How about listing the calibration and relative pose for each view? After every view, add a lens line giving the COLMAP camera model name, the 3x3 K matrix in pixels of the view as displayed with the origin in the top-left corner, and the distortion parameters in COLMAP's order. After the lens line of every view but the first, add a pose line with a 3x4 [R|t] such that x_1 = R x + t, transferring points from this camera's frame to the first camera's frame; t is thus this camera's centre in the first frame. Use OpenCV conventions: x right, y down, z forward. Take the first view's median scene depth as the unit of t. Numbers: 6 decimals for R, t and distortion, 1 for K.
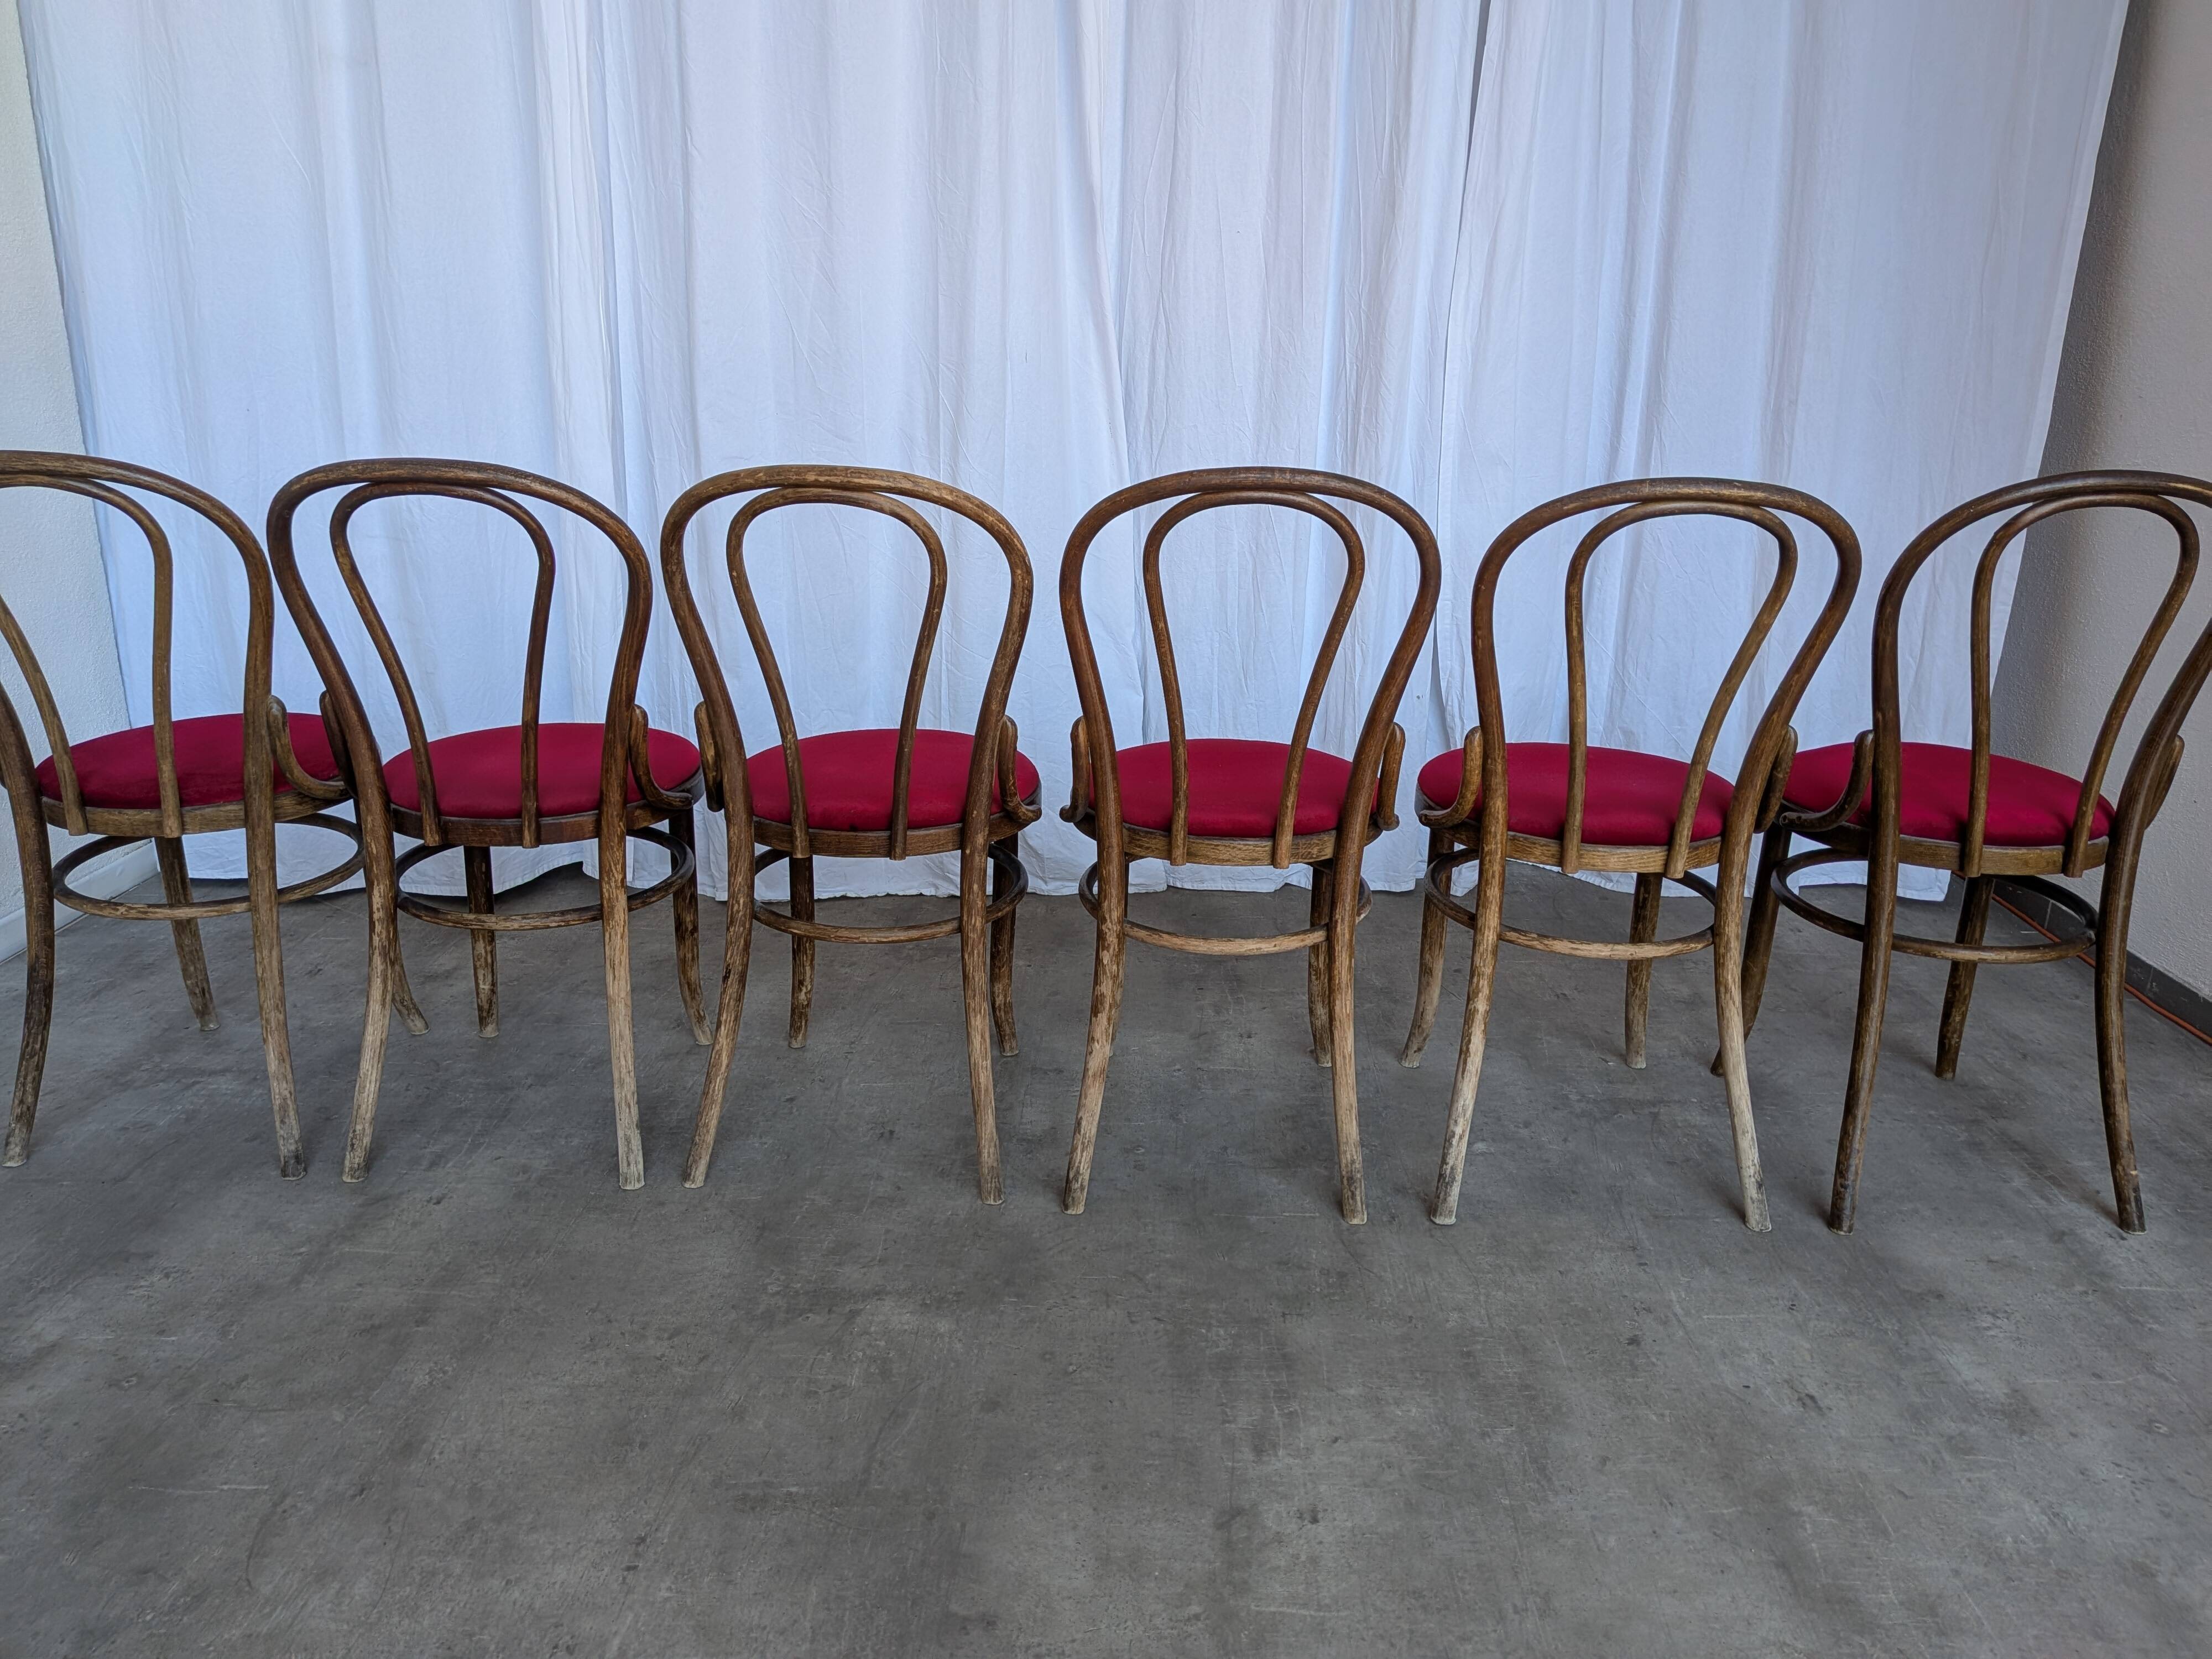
lens RADIAL K [[1636.8, 0, 1112.0], [0, 1636.8, 777.8], [0, 0, 1]] dist [0.034985, -0.079087]
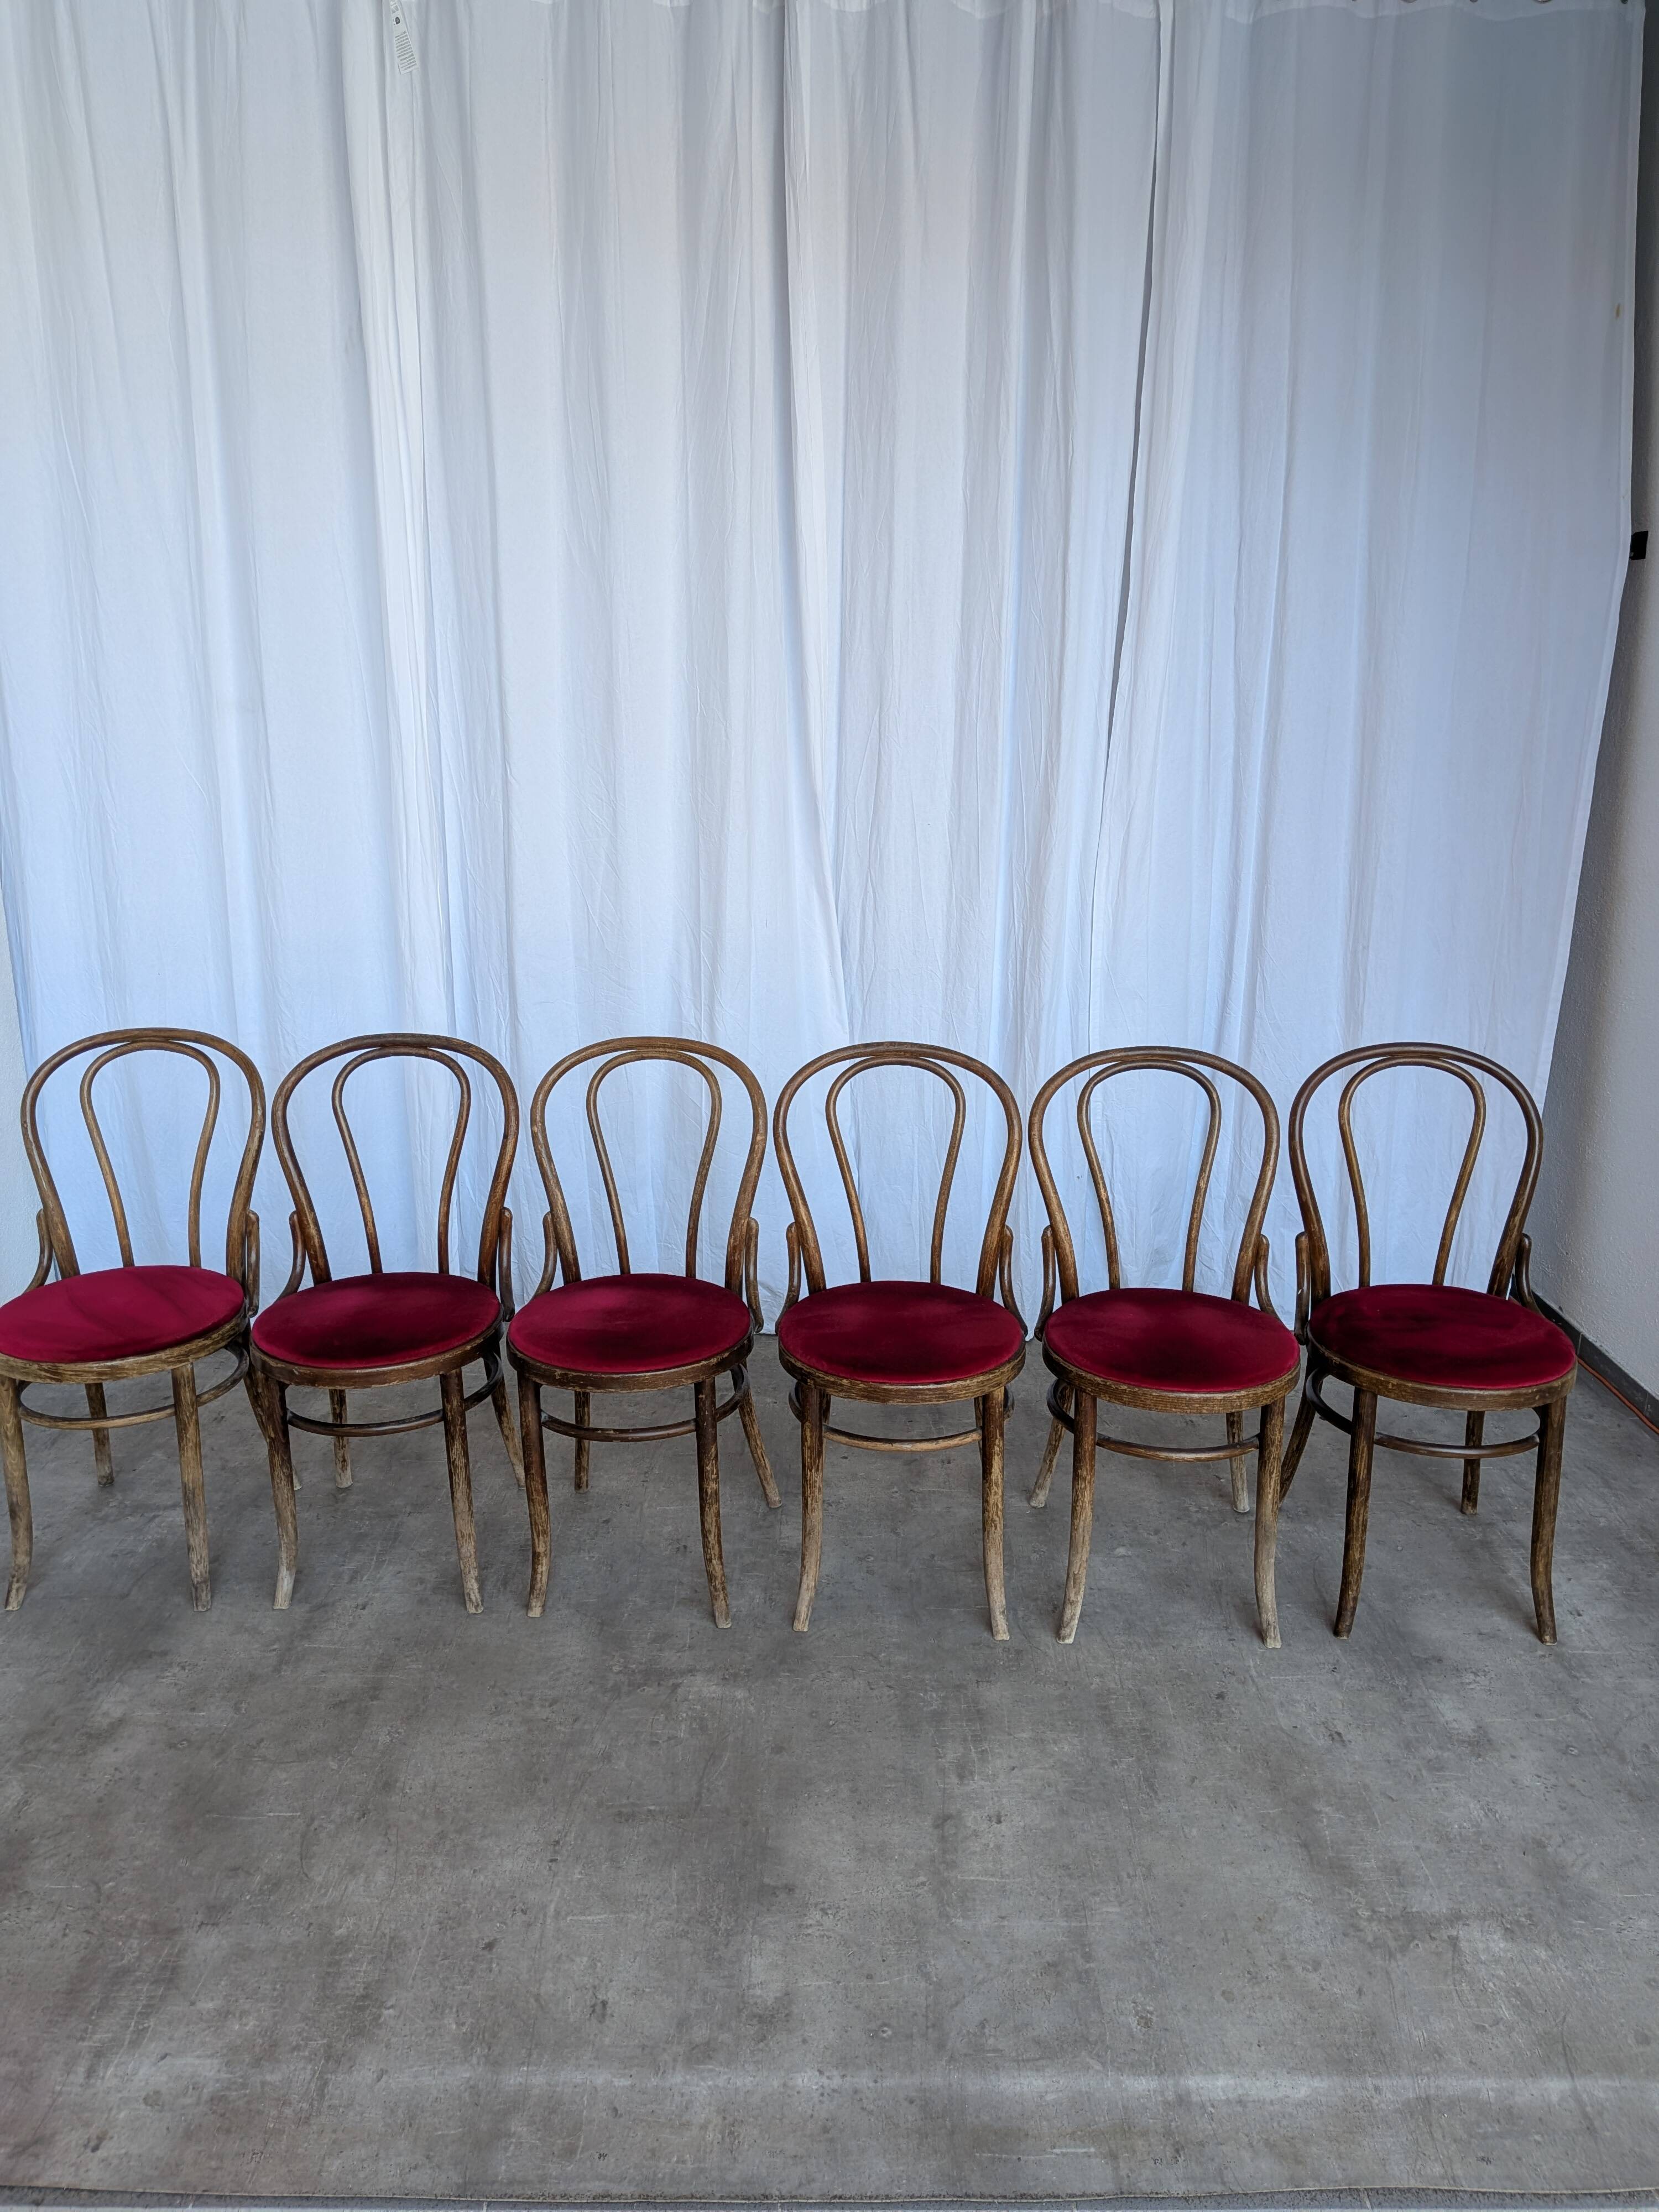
lens RADIAL K [[1636.8, 0, 820.0], [0, 1636.8, 1077.2], [0, 0, 1]] dist [0.034985, -0.079087]
pose [[0.999850, -0.013663, 0.010673, -0.036007], [0.013920, 0.999604, -0.024469, -0.147710], [-0.010335, 0.024614, 0.999644, -0.392654]]
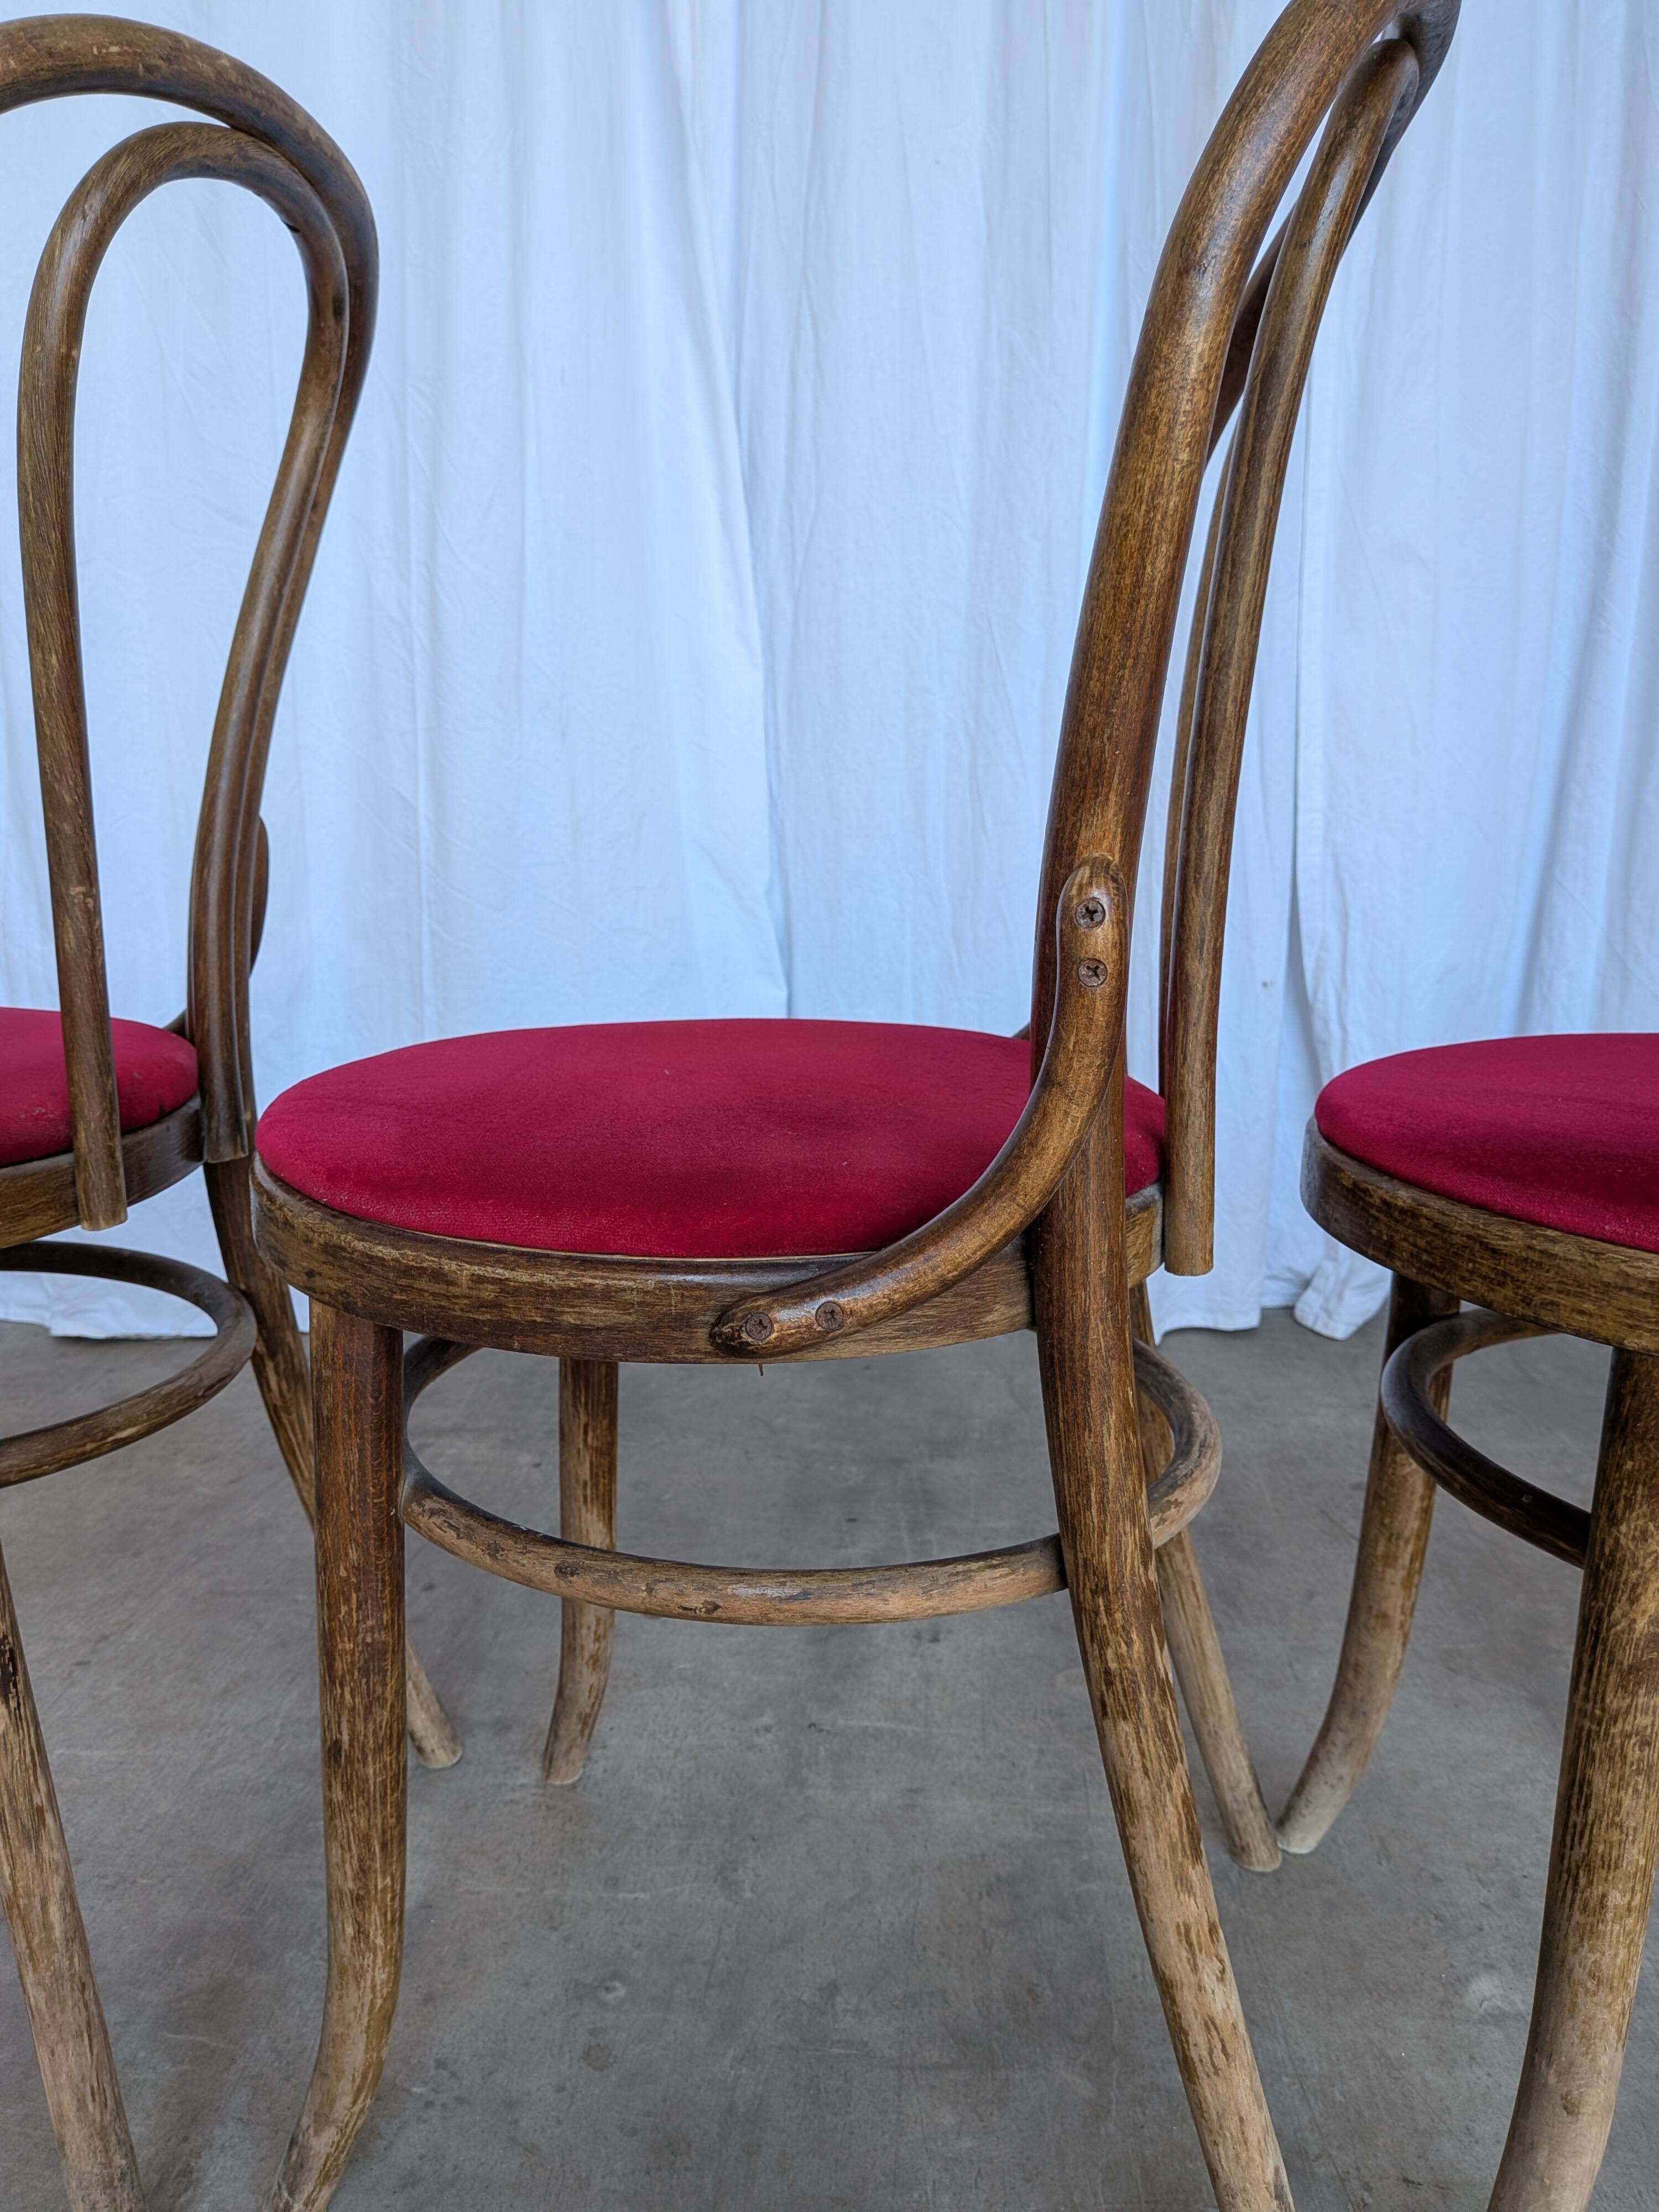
lens RADIAL K [[1636.8, 0, 805.2], [0, 1636.8, 1114.6], [0, 0, 1]] dist [0.034985, -0.079087]
pose [[0.998310, 0.001240, -0.058095, 0.091217], [-0.004422, 0.998495, -0.054669, 0.040807], [0.057939, 0.054833, 0.996813, 0.636624]]
